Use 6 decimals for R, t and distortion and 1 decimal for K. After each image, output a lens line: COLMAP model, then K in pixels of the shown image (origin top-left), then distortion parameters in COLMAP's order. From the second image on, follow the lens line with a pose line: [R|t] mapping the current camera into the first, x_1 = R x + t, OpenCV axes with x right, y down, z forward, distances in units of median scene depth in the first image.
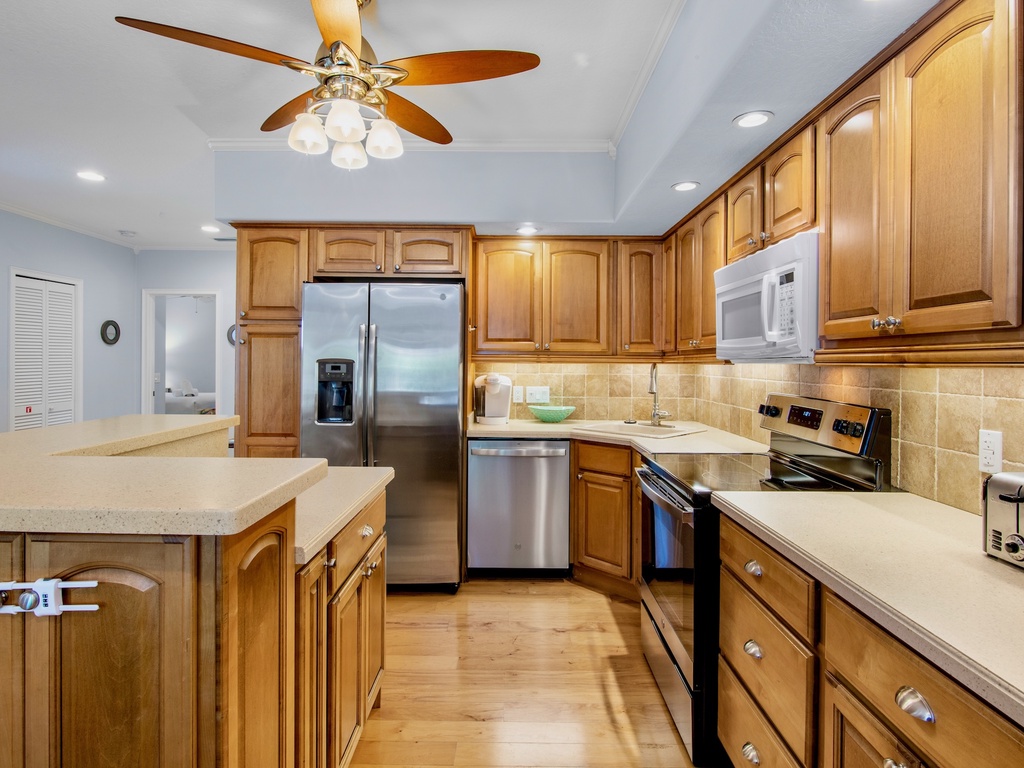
lens RADIAL K [[564.7, 0, 510.5], [0, 564.7, 368.2], [0, 0, 1]] dist [-0.006531, -0.000365]
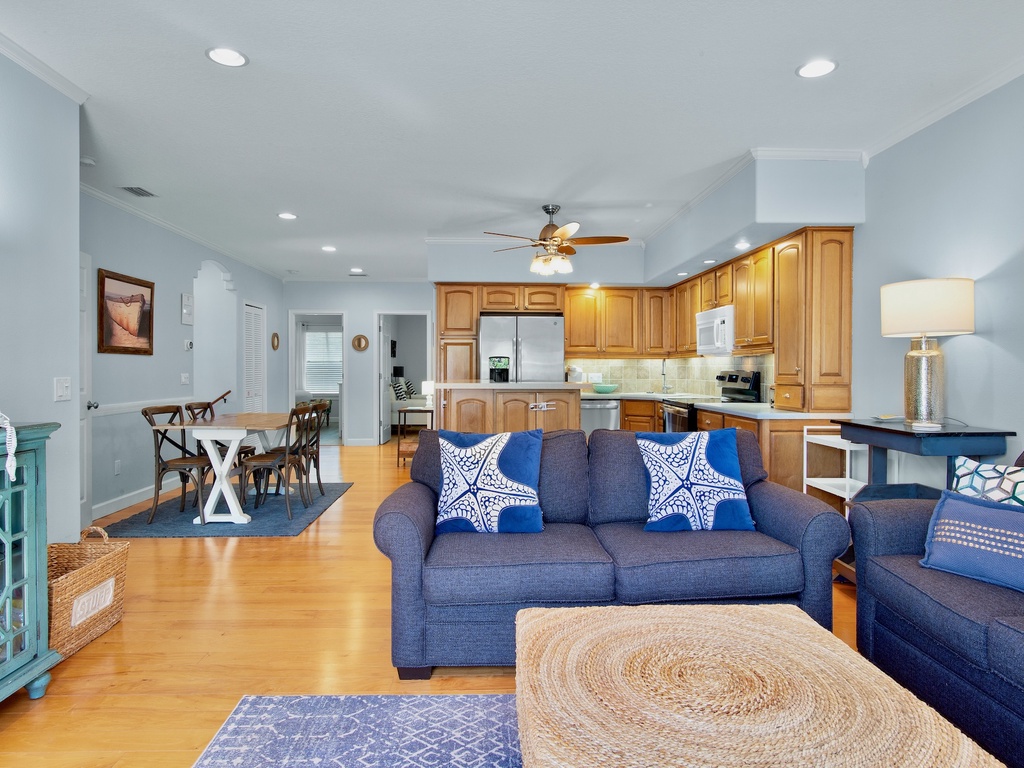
lens RADIAL K [[621.0, 0, 512.0], [0, 621.0, 384.0], [0, 0, 1]] dist [0.000224, -0.000190]
pose [[0.998822, -0.007569, 0.047938, -0.346144], [0.006900, 0.999877, 0.014091, 0.043317], [-0.048038, -0.013744, 0.998751, -1.016860]]
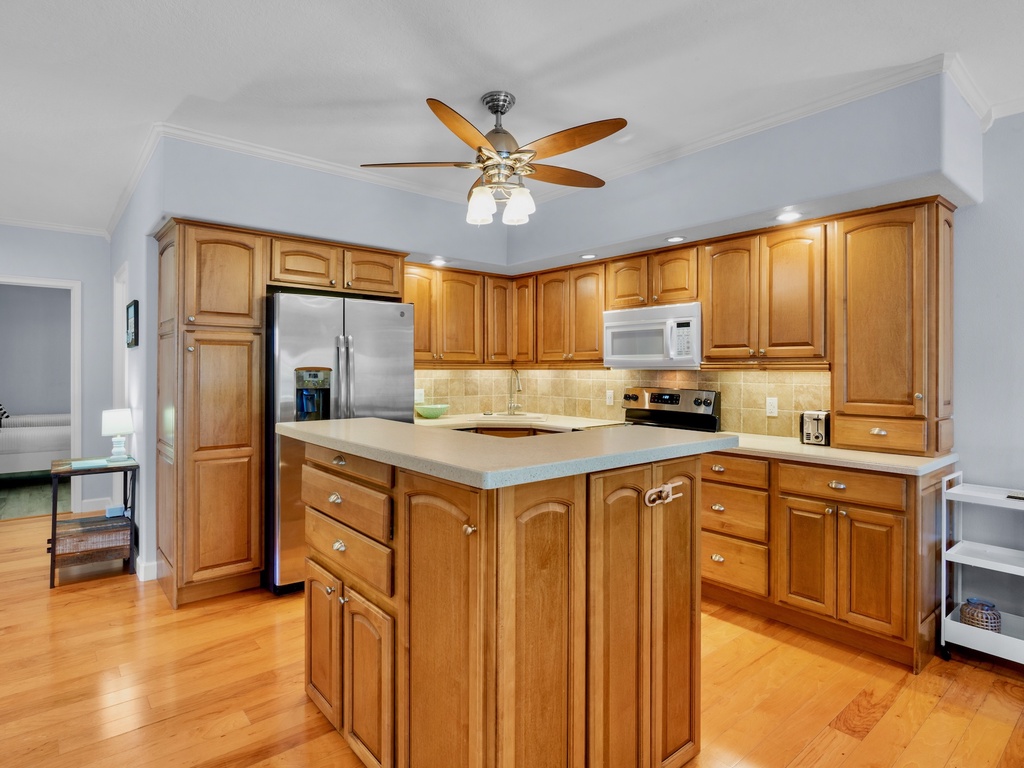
lens RADIAL K [[564.7, 0, 510.5], [0, 564.7, 368.2], [0, 0, 1]] dist [-0.006531, -0.000365]
pose [[0.765353, -0.005695, 0.643586, -0.668489], [0.010139, 0.999943, -0.003210, -0.007142], [-0.643531, 0.008982, 0.765367, -0.042621]]
